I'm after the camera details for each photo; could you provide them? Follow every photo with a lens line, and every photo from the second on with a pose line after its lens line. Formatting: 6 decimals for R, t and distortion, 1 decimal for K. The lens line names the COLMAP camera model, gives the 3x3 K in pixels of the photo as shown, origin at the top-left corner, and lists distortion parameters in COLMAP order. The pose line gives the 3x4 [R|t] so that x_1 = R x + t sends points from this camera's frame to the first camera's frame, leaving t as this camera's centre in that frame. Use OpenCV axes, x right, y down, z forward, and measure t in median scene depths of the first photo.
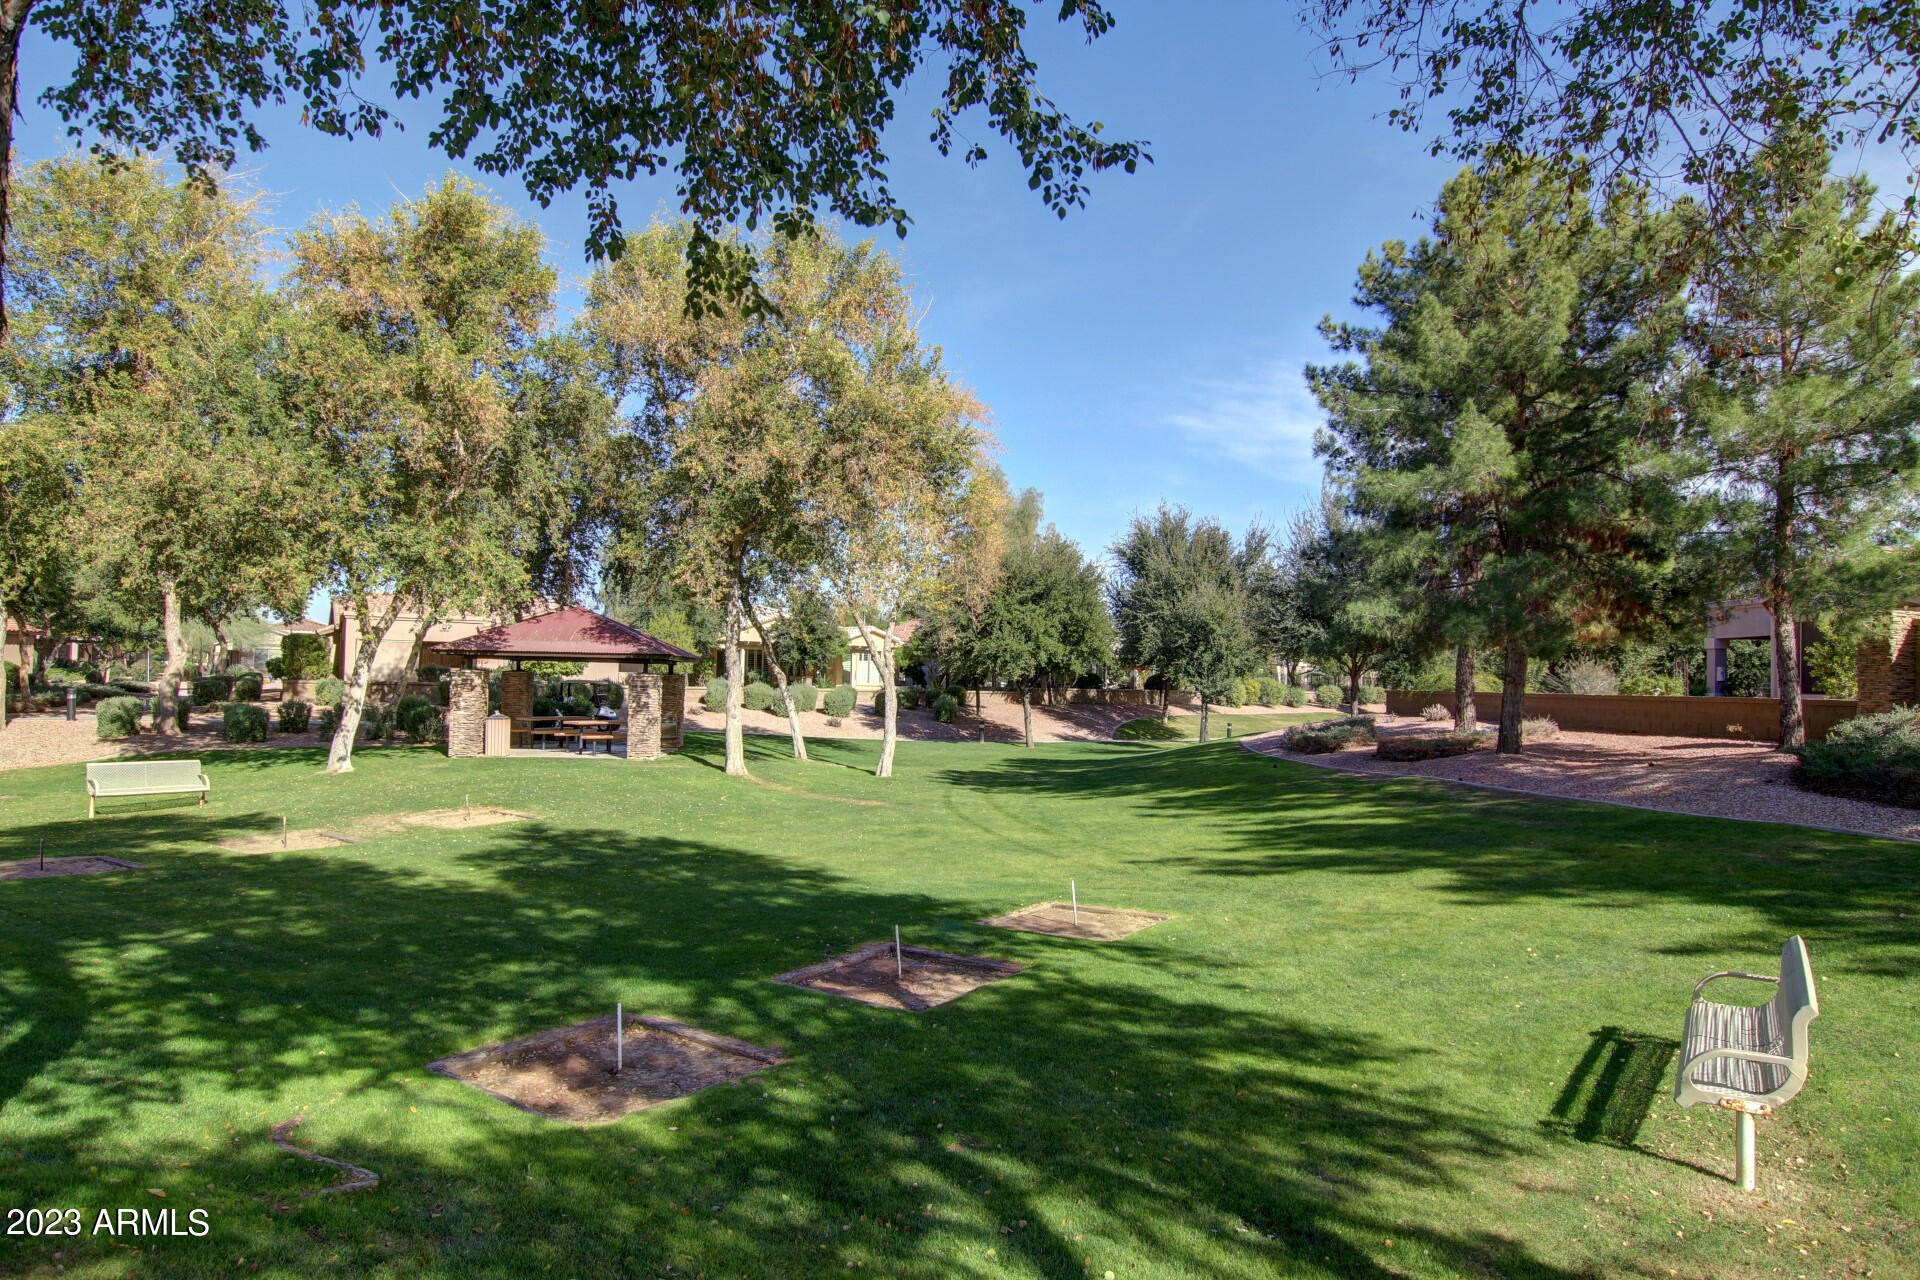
lens RADIAL K [[1135.7, 0, 957.8], [0, 1135.7, 646.9], [0, 0, 1]] dist [-0.013723, 0.002880]
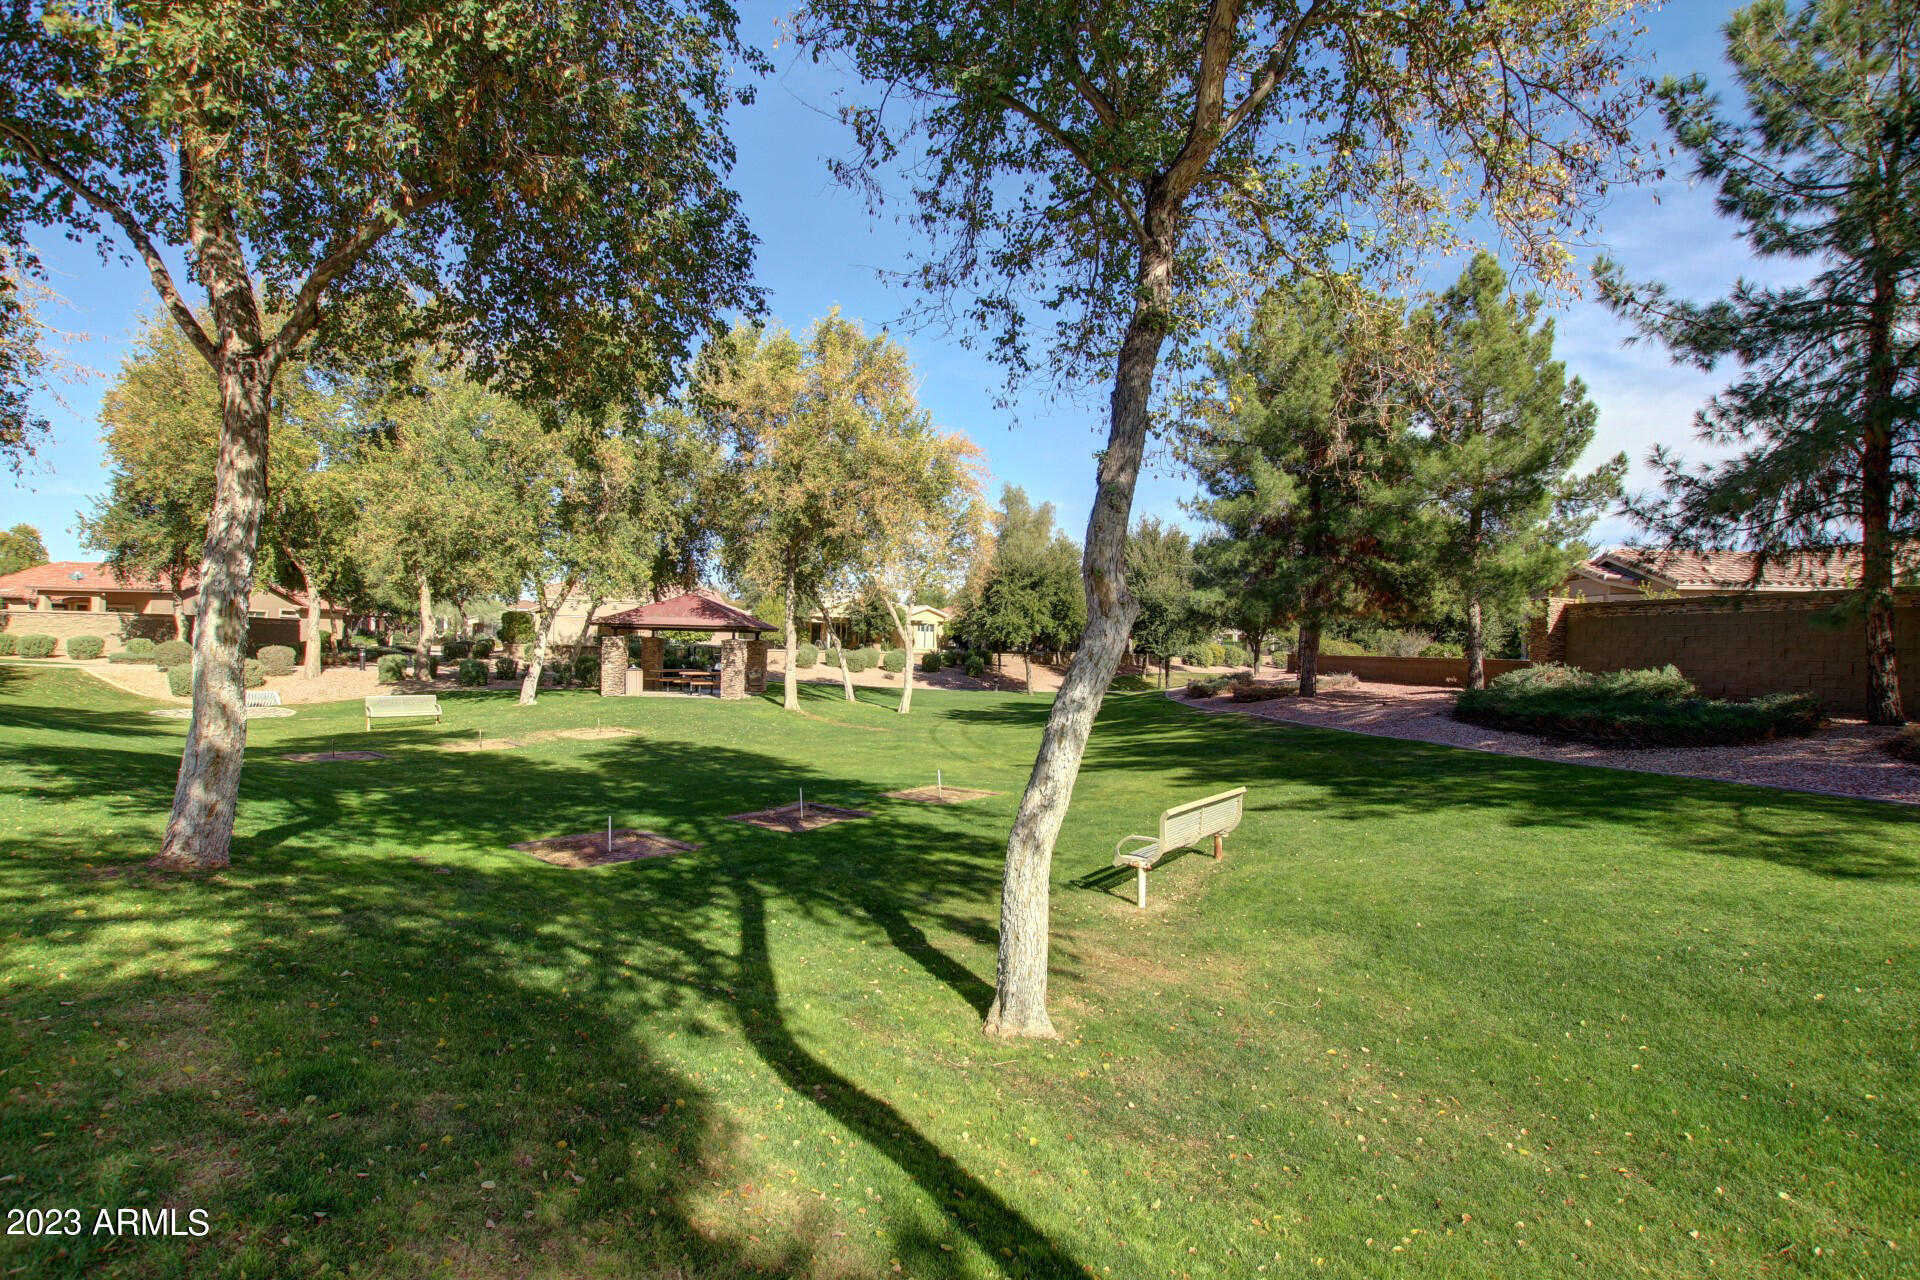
lens RADIAL K [[881.0, 0, 961.3], [0, 881.0, 644.4], [0, 0, 1]] dist [-0.028766, 0.000457]
pose [[0.997324, 0.003311, -0.073036, 0.102344], [-0.001363, 0.999642, 0.026704, -0.000792], [0.073098, -0.026533, 0.996972, -0.100432]]
